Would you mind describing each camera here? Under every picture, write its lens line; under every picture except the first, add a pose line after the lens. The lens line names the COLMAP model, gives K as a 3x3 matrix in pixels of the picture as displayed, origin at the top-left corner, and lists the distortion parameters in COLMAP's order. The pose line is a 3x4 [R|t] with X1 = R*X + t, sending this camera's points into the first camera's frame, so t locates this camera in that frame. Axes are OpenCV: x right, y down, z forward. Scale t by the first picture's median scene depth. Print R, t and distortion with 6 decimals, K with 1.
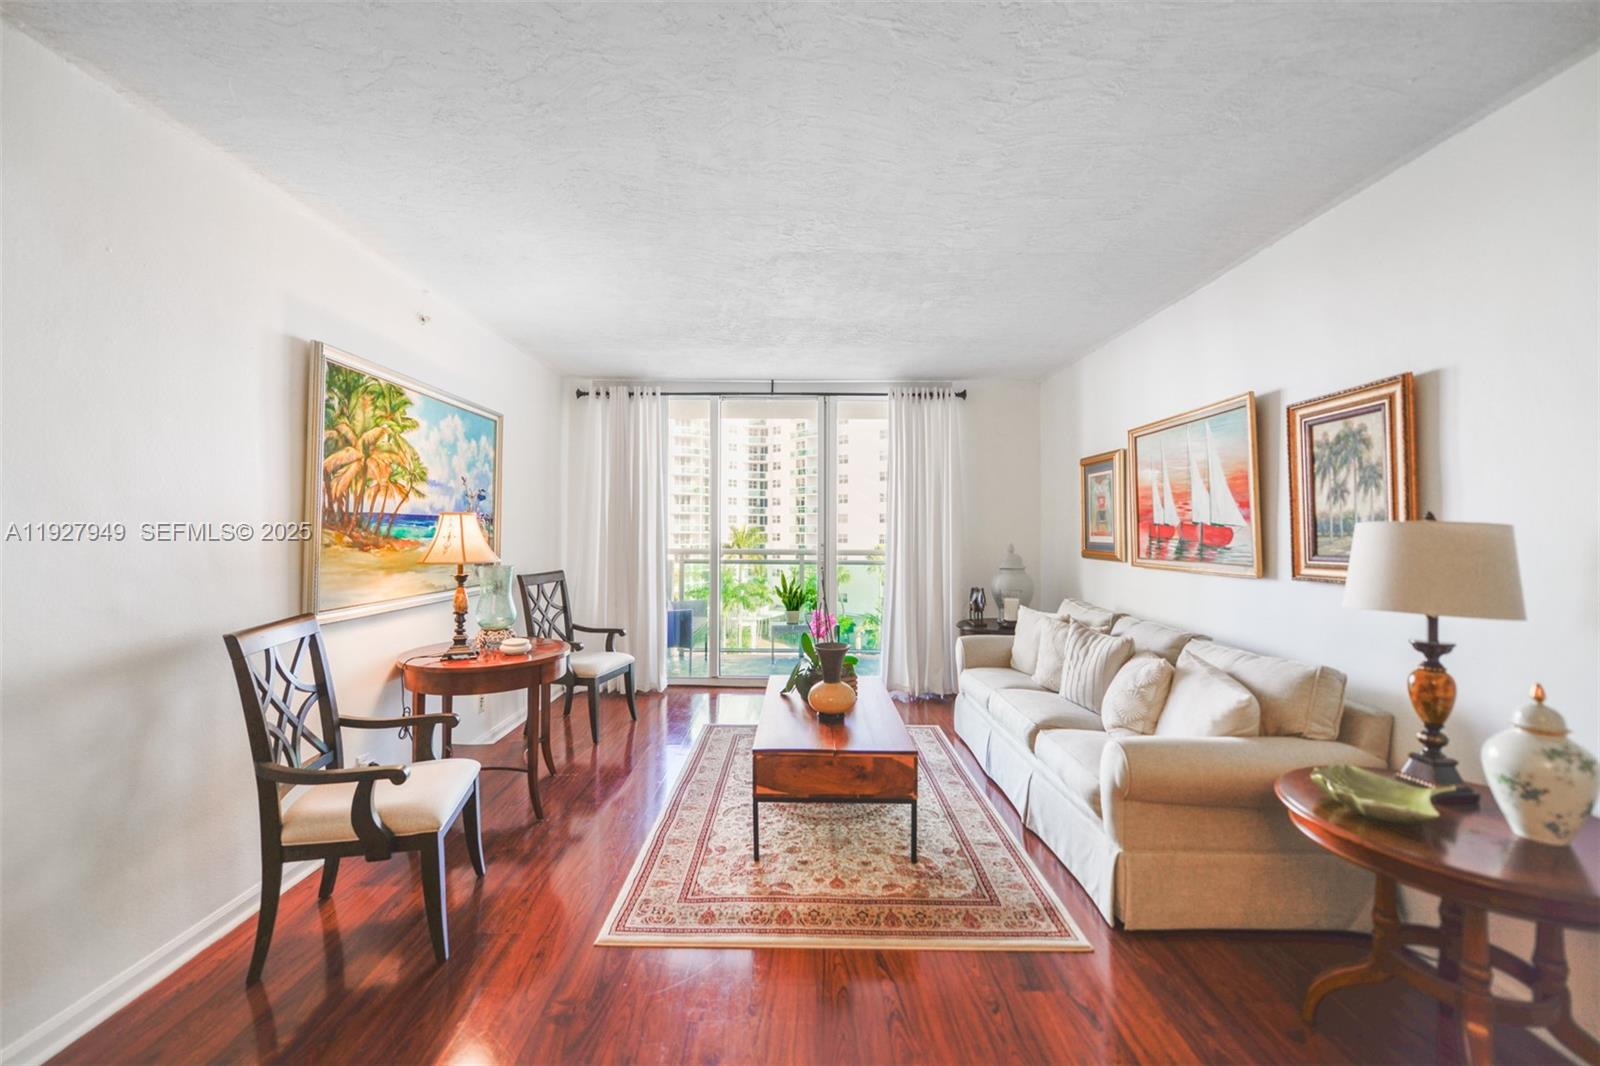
lens RADIAL K [[636.7, 0, 784.8], [0, 636.7, 529.5], [0, 0, 1]] dist [-0.004490, 0.001136]
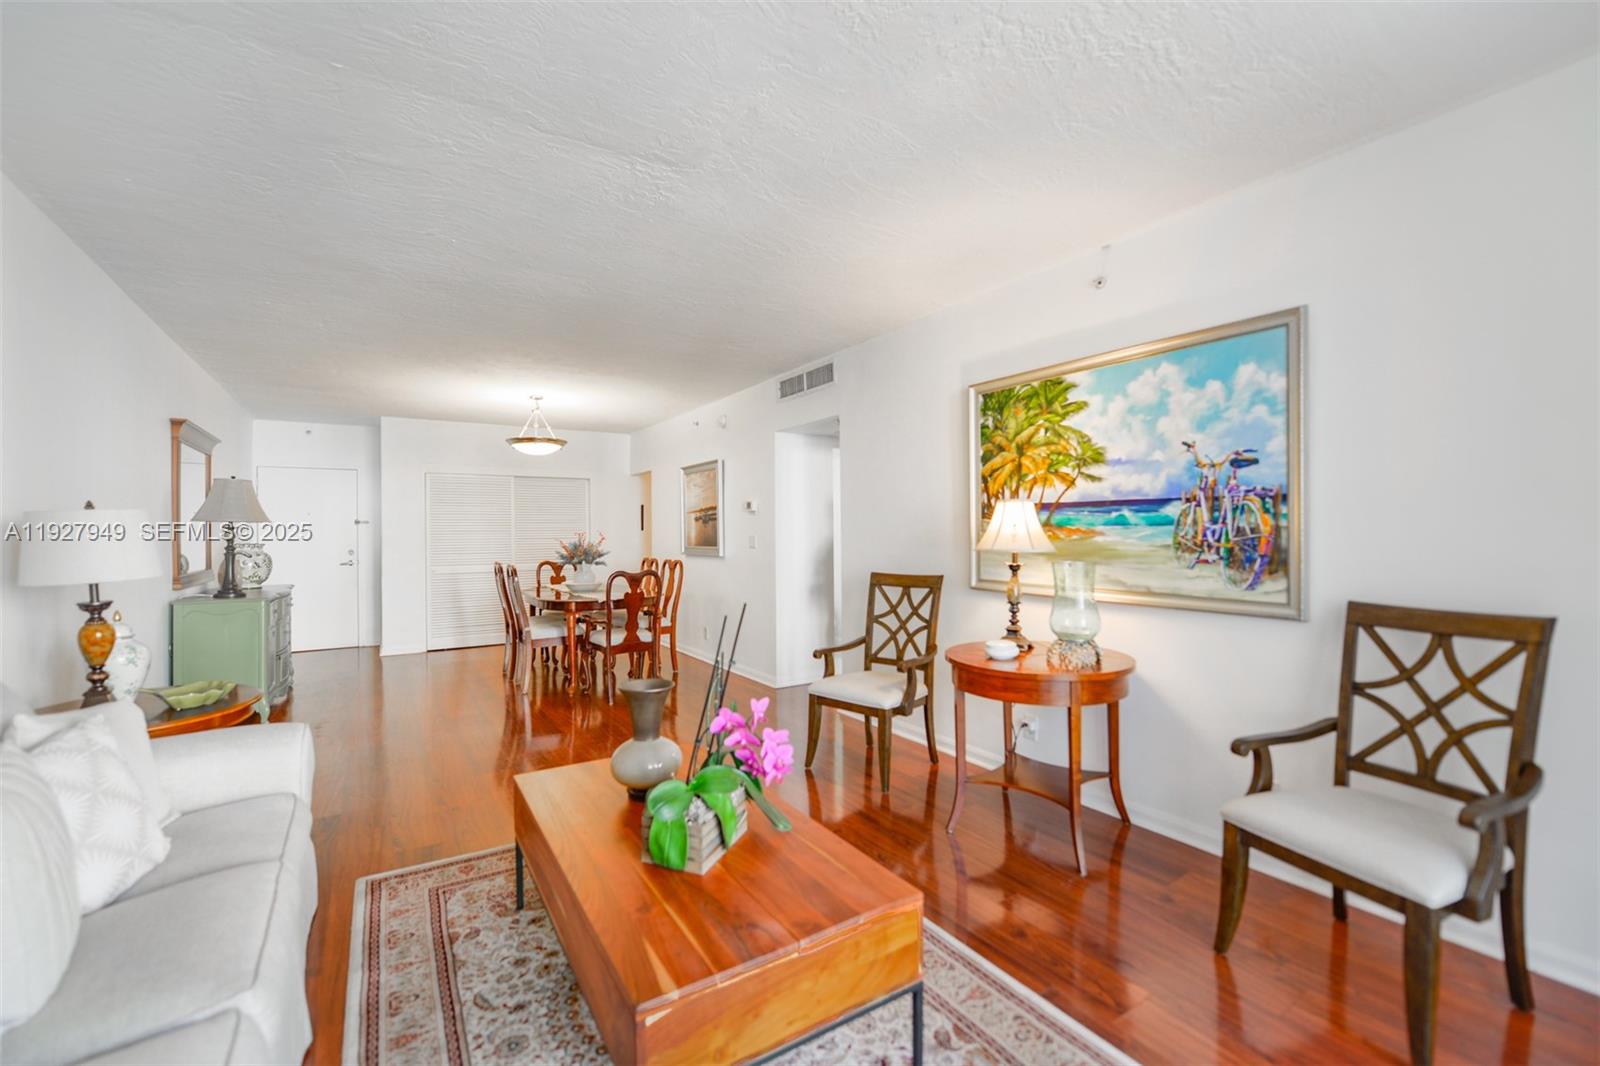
lens RADIAL K [[636.7, 0, 781.3], [0, 636.7, 536.3], [0, 0, 1]] dist [-0.004490, 0.001136]
pose [[-0.832370, 0.003507, -0.554210, 0.333175], [0.000943, 0.999987, 0.004912, 0.024959], [0.554220, 0.003567, -0.832362, 1.650692]]
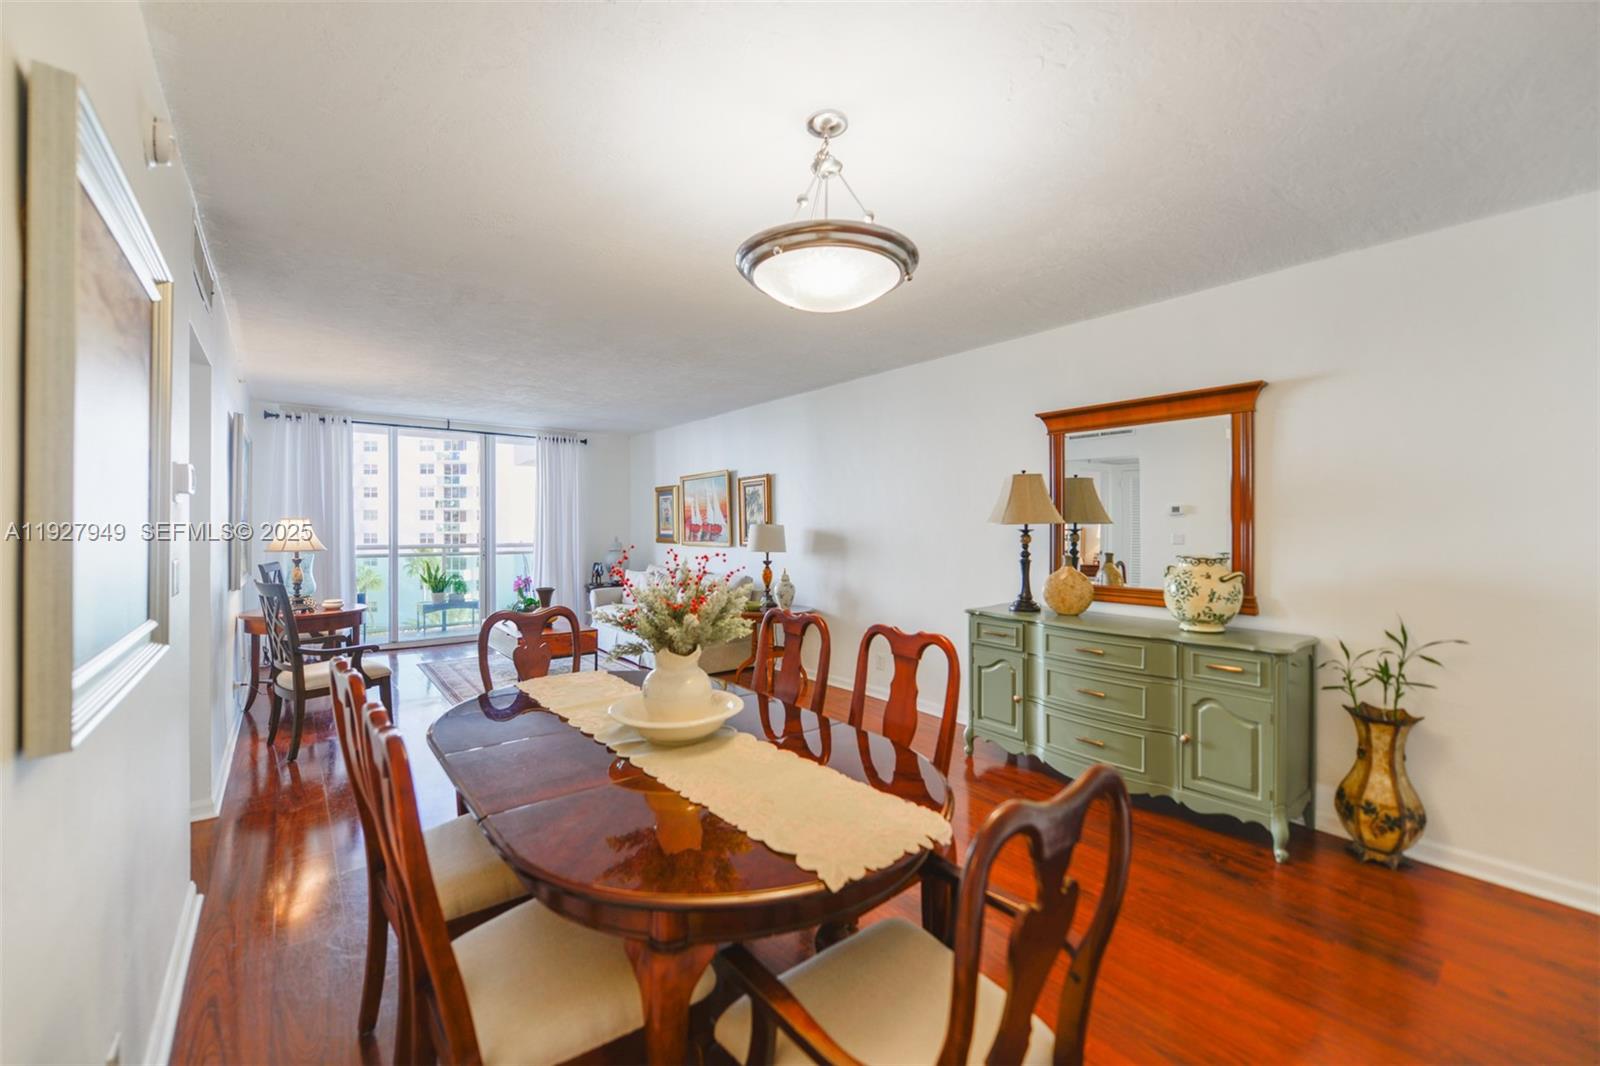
lens RADIAL K [[636.7, 0, 805.6], [0, 636.7, 530.2], [0, 0, 1]] dist [-0.004490, 0.001136]
pose [[0.759472, -0.007909, 0.650492, -0.584655], [0.004362, 0.999966, 0.007066, -0.002298], [-0.650526, -0.002529, 0.759480, -0.979463]]
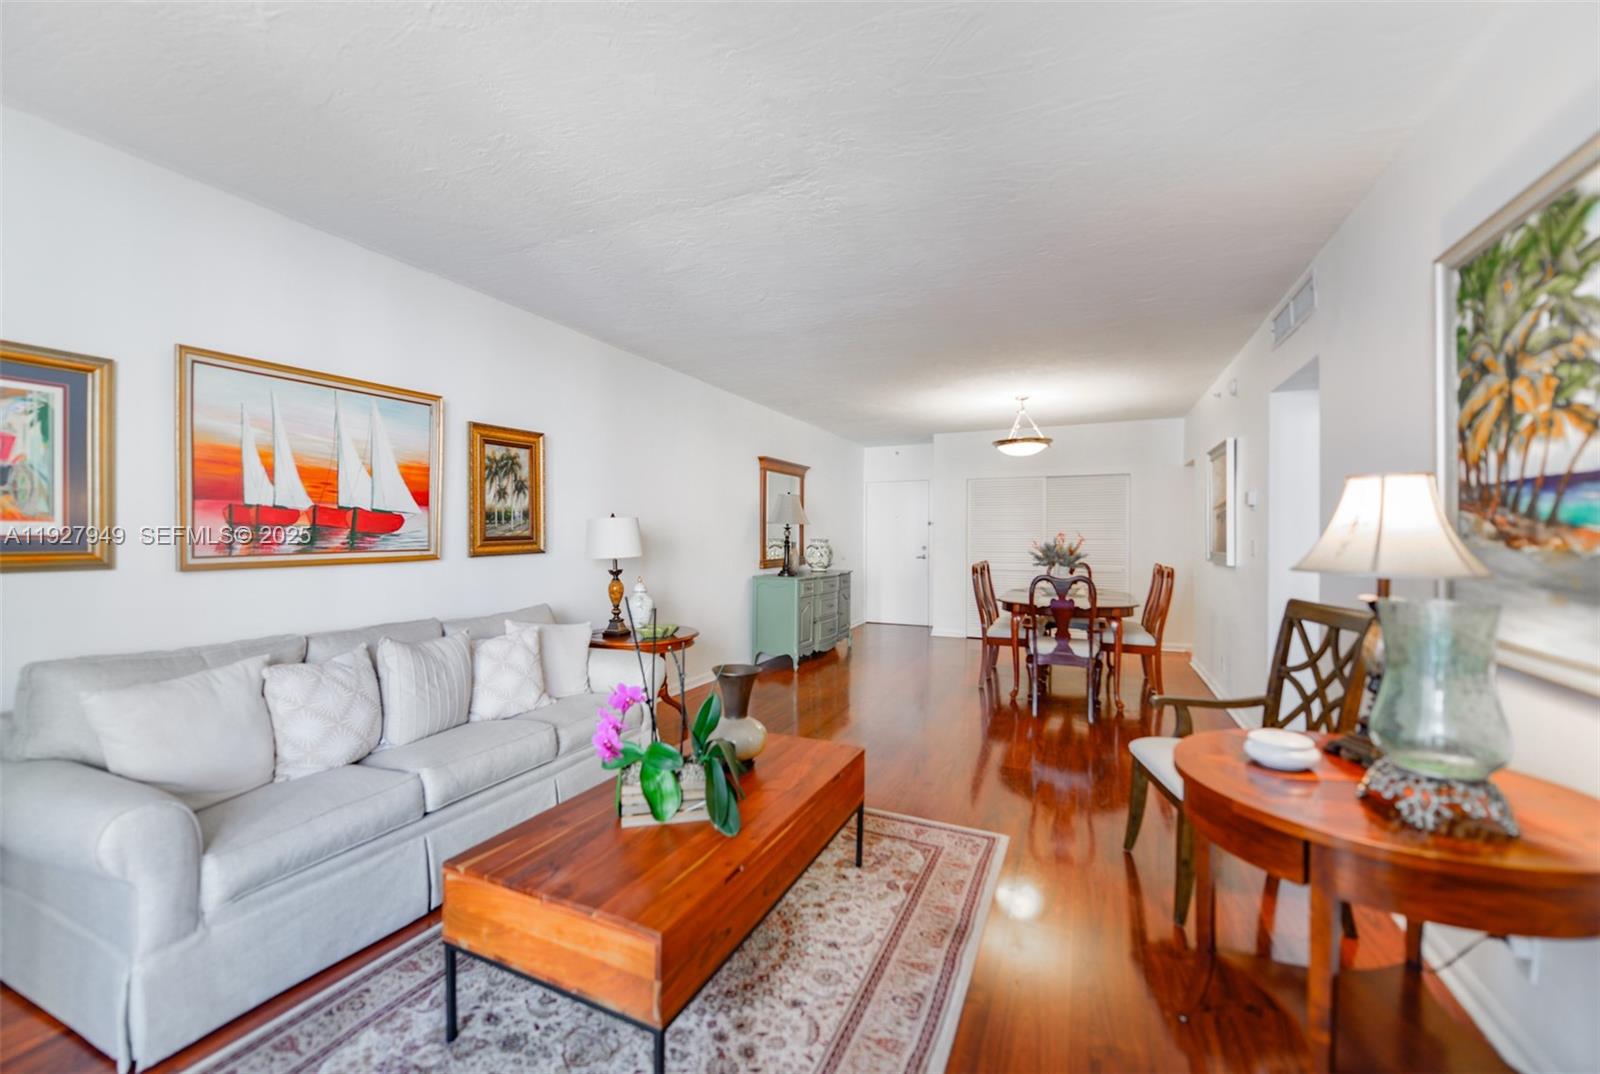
lens RADIAL K [[636.7, 0, 803.2], [0, 636.7, 535.6], [0, 0, 1]] dist [-0.004490, 0.001136]
pose [[-0.923177, -0.007161, 0.384308, -0.287989], [-0.004876, 0.999964, 0.006921, 0.020943], [-0.384344, 0.004515, -0.923179, 1.675352]]
